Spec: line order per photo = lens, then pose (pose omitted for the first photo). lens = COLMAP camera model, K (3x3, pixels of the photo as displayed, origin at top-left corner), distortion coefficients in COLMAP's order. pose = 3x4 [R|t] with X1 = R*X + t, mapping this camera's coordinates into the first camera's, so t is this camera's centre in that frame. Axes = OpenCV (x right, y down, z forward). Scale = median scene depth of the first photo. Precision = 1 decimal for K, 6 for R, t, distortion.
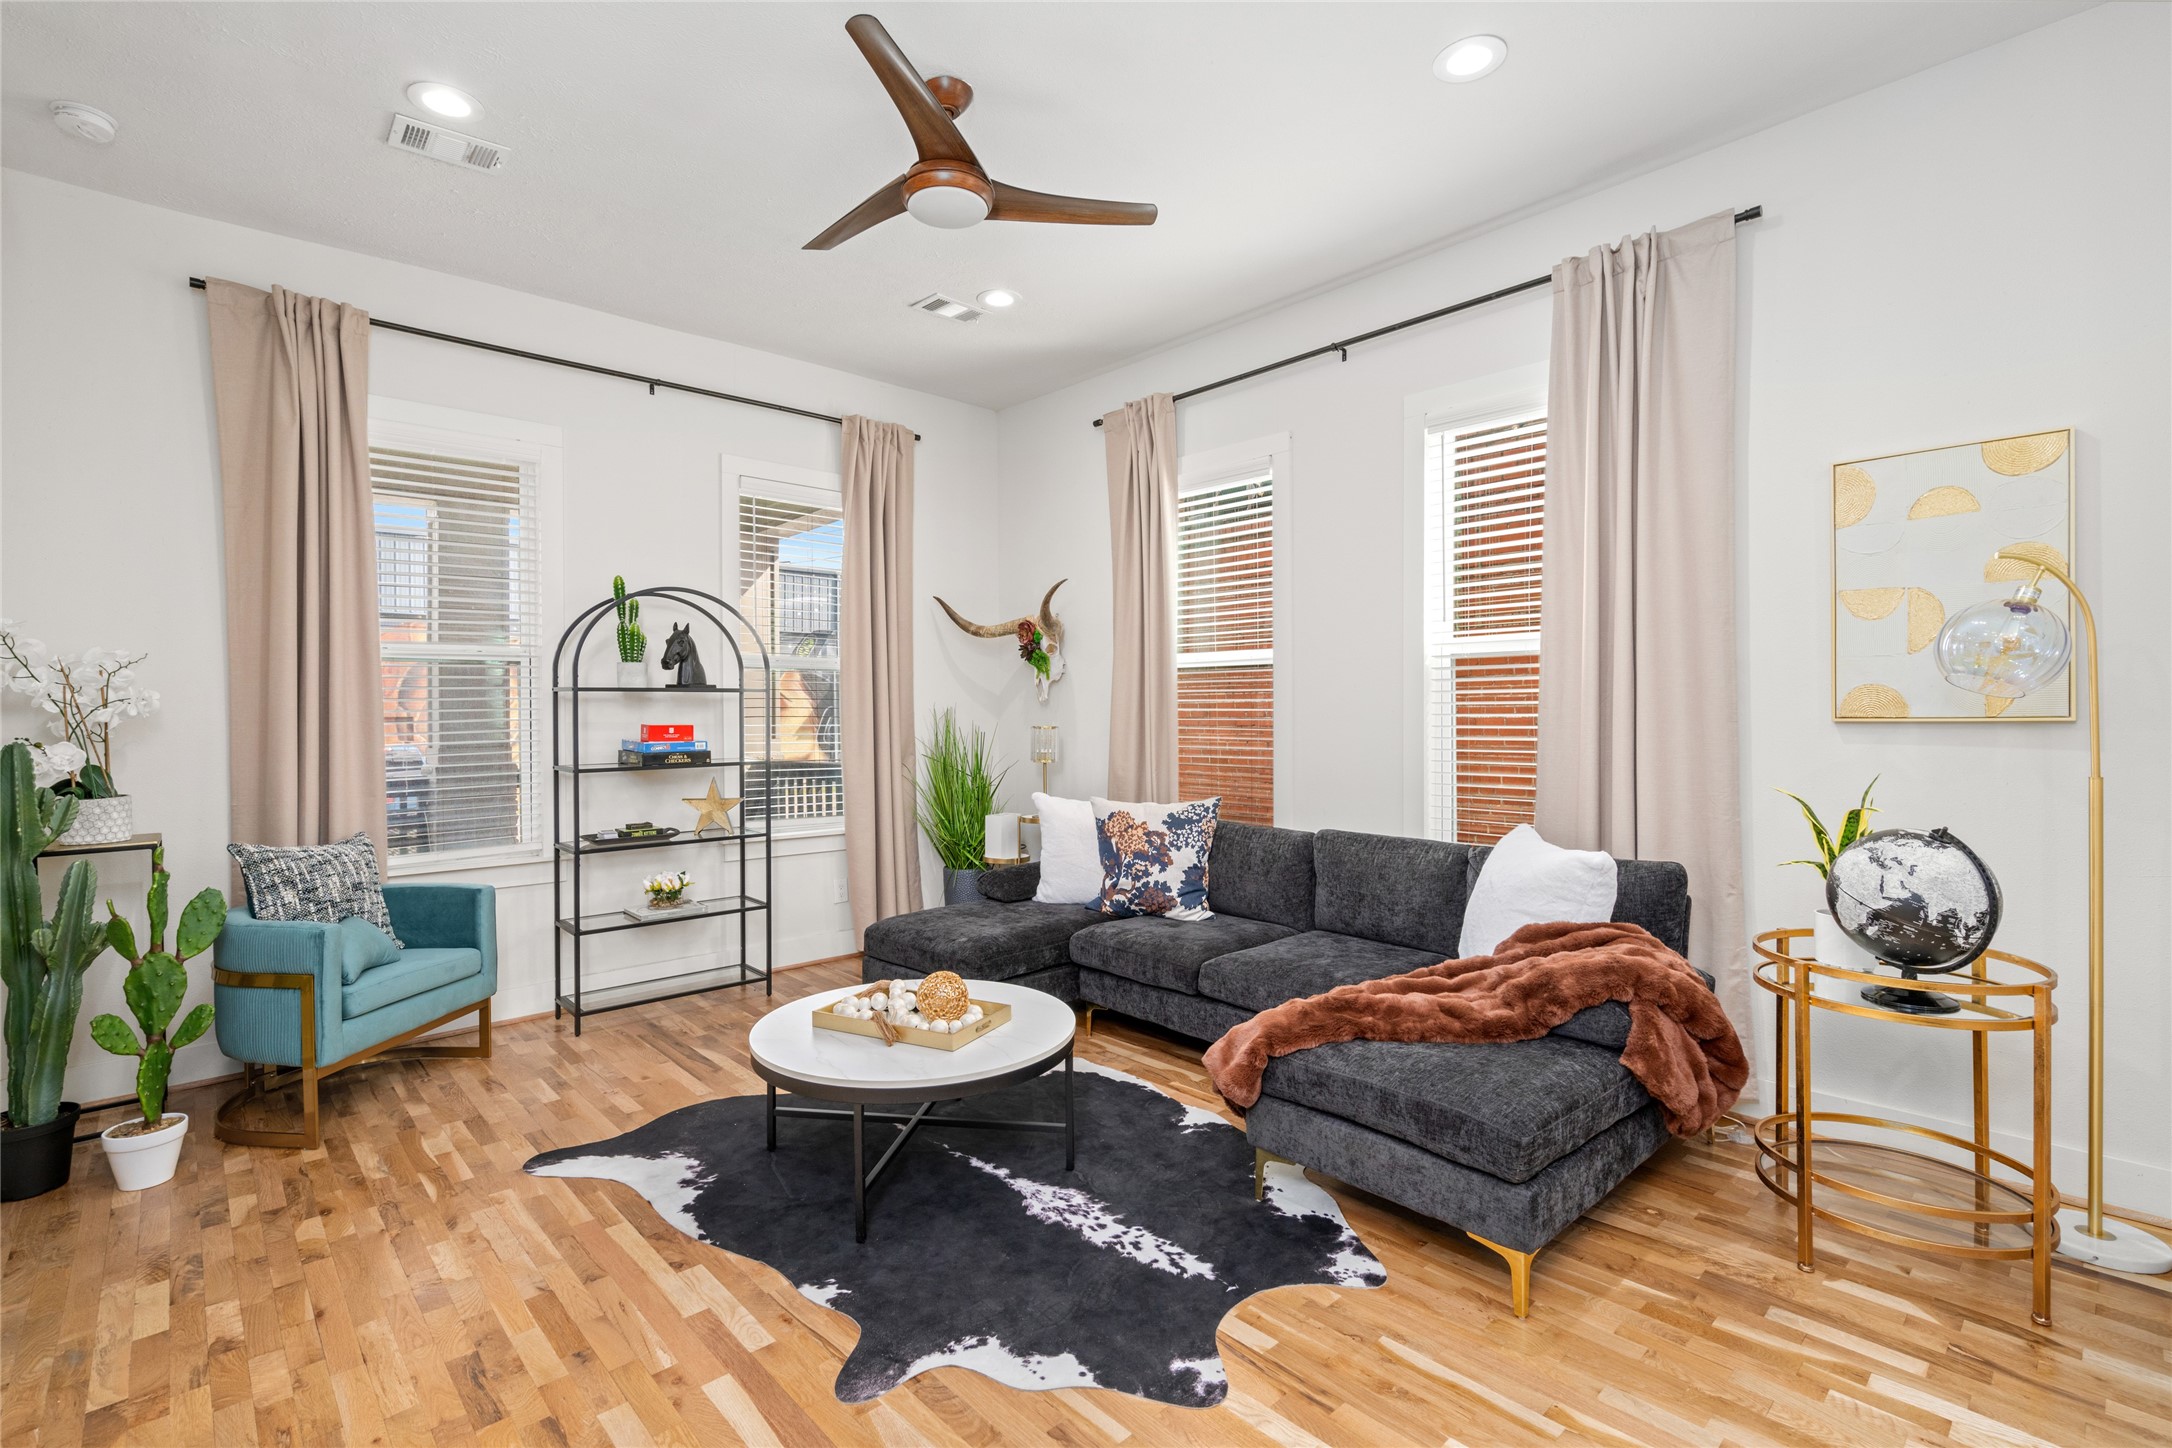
lens RADIAL K [[987.0, 0, 1078.6], [0, 987.0, 722.2], [0, 0, 1]] dist [0.000382, -0.000344]
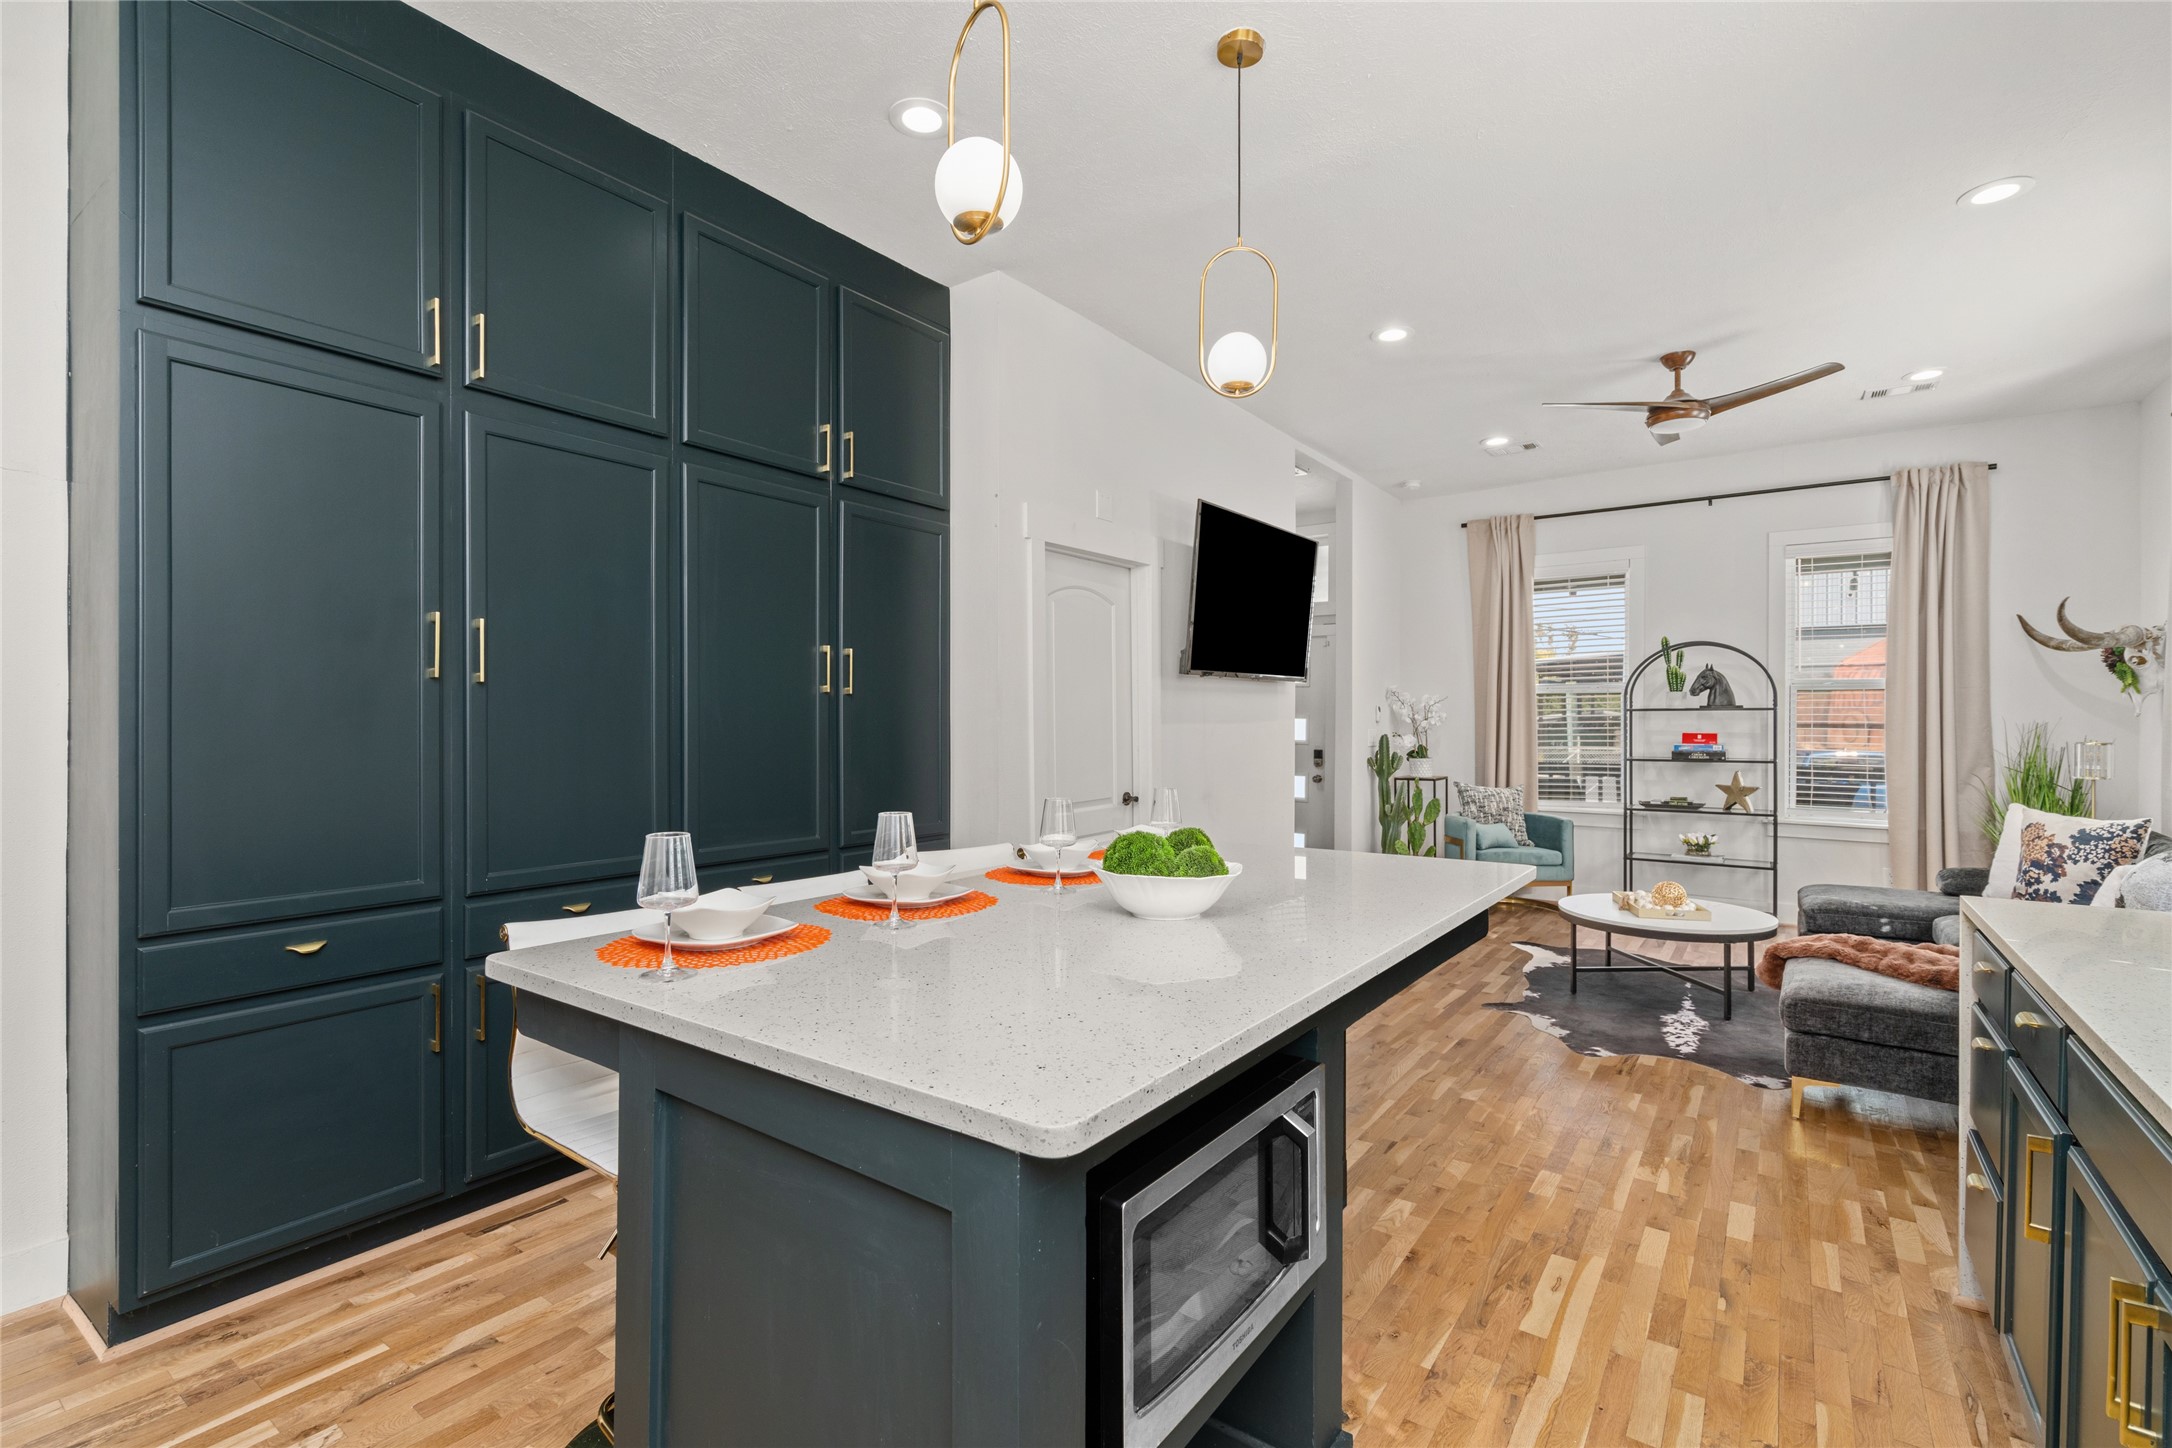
lens RADIAL K [[987.0, 0, 1078.6], [0, 987.0, 722.2], [0, 0, 1]] dist [0.000382, -0.000344]
pose [[0.200821, 0.008246, -0.979593, 1.041055], [-0.012959, 0.999899, 0.005761, -0.011800], [0.979542, 0.011537, 0.200908, -0.259590]]
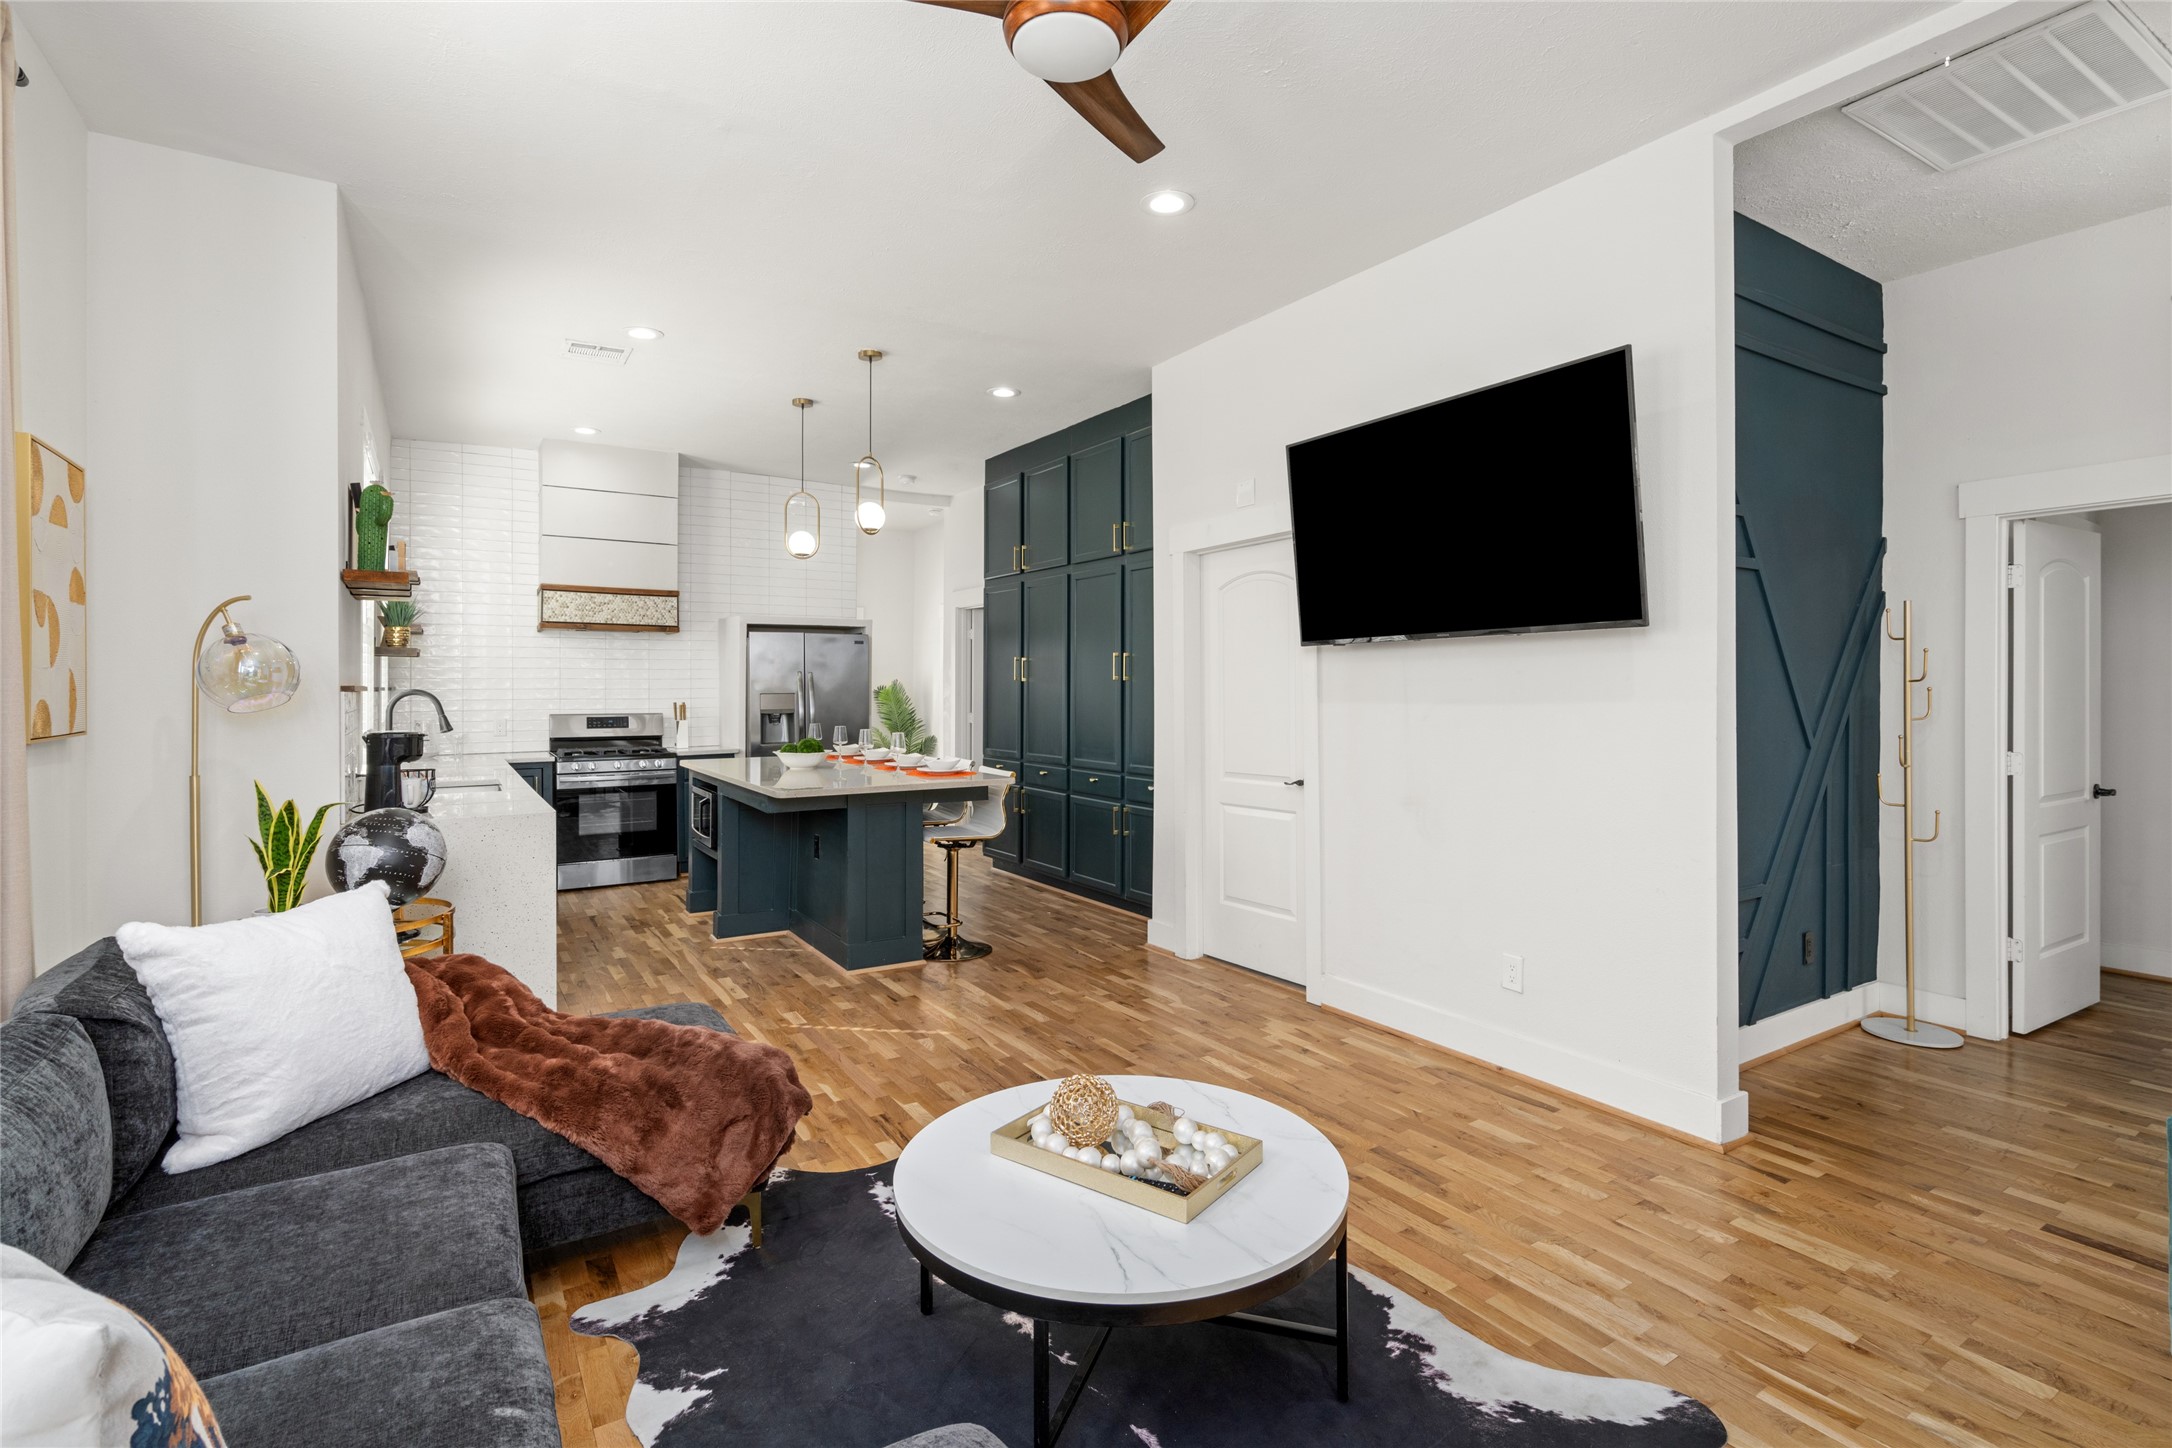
lens RADIAL K [[1018.3, 0, 1092.7], [0, 1018.3, 684.9], [0, 0, 1]] dist [-0.003310, -0.000472]
pose [[-0.984825, 0.011291, 0.173183, -0.223652], [0.012845, 0.999887, 0.007855, -0.037947], [-0.173075, 0.009961, -0.984858, 1.398092]]
